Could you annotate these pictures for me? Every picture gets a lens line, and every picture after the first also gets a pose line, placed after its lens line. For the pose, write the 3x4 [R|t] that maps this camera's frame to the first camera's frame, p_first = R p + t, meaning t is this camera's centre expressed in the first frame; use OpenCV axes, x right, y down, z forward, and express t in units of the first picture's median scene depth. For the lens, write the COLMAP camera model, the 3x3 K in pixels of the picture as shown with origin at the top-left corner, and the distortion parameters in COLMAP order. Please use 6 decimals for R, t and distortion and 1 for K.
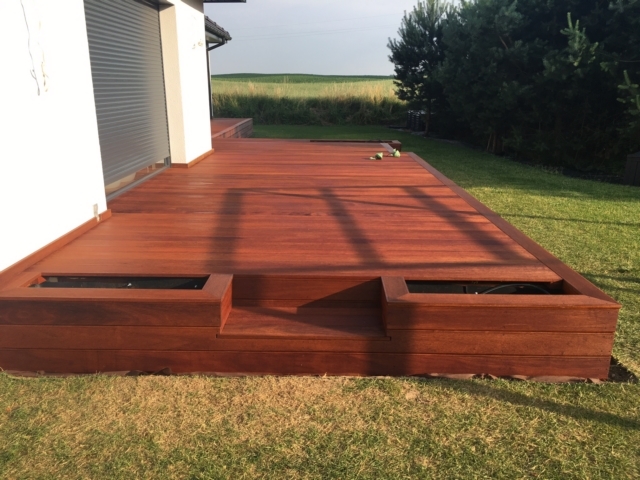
lens RADIAL K [[544.5, 0, 318.9], [0, 544.5, 241.1], [0, 0, 1]] dist [0.084789, -0.110588]
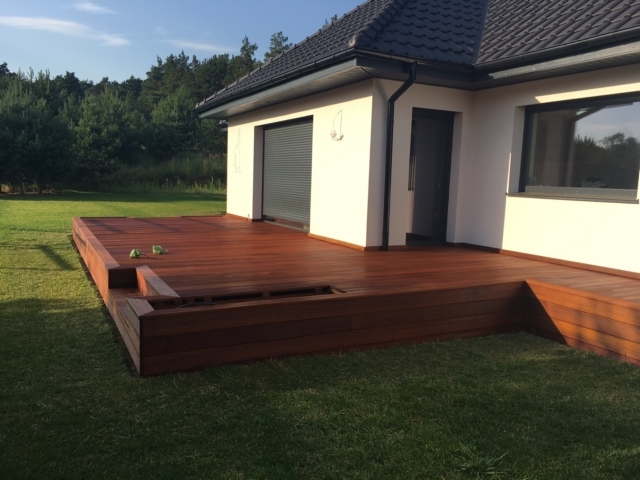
lens RADIAL K [[544.5, 0, 318.9], [0, 544.5, 241.1], [0, 0, 1]] dist [0.084789, -0.110588]
pose [[-0.890142, 0.023792, -0.455062, 0.304203], [-0.157958, 0.920609, 0.357112, -0.571646], [0.427430, 0.389761, -0.815714, 2.027519]]
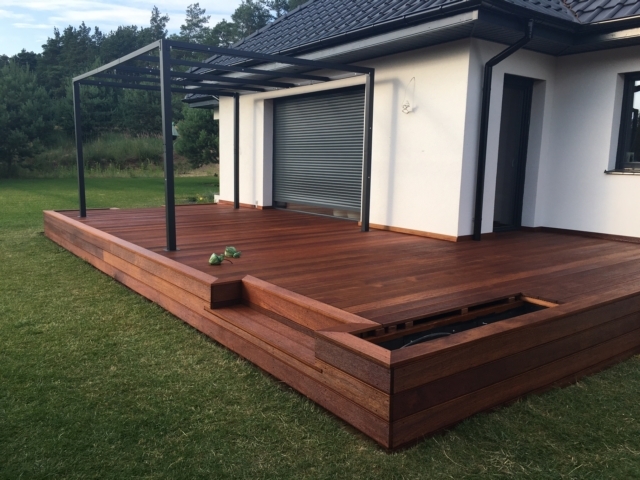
lens RADIAL K [[544.5, 0, 318.9], [0, 544.5, 241.1], [0, 0, 1]] dist [0.084789, -0.110588]
pose [[-0.804494, 0.075218, -0.589178, 0.463786], [-0.180514, 0.914066, 0.363178, -0.485707], [0.565865, 0.398530, -0.721783, 1.751028]]
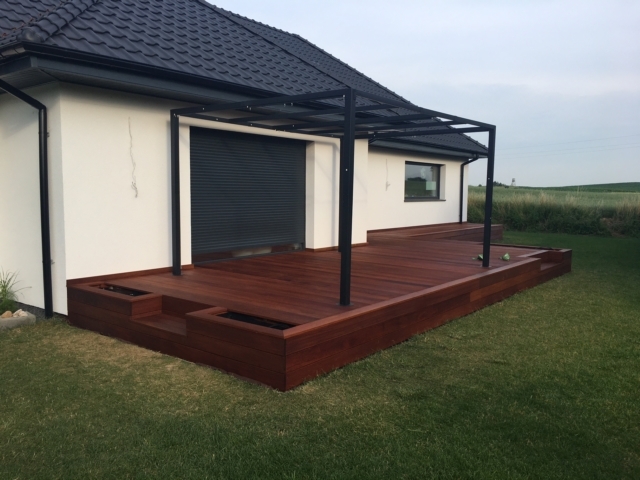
lens RADIAL K [[544.5, 0, 318.9], [0, 544.5, 241.1], [0, 0, 1]] dist [0.084789, -0.110588]
pose [[0.789707, 0.062073, -0.610336, 0.601872], [-0.176905, 0.975649, -0.129669, 0.014582], [0.587424, 0.210372, 0.781458, -0.064444]]
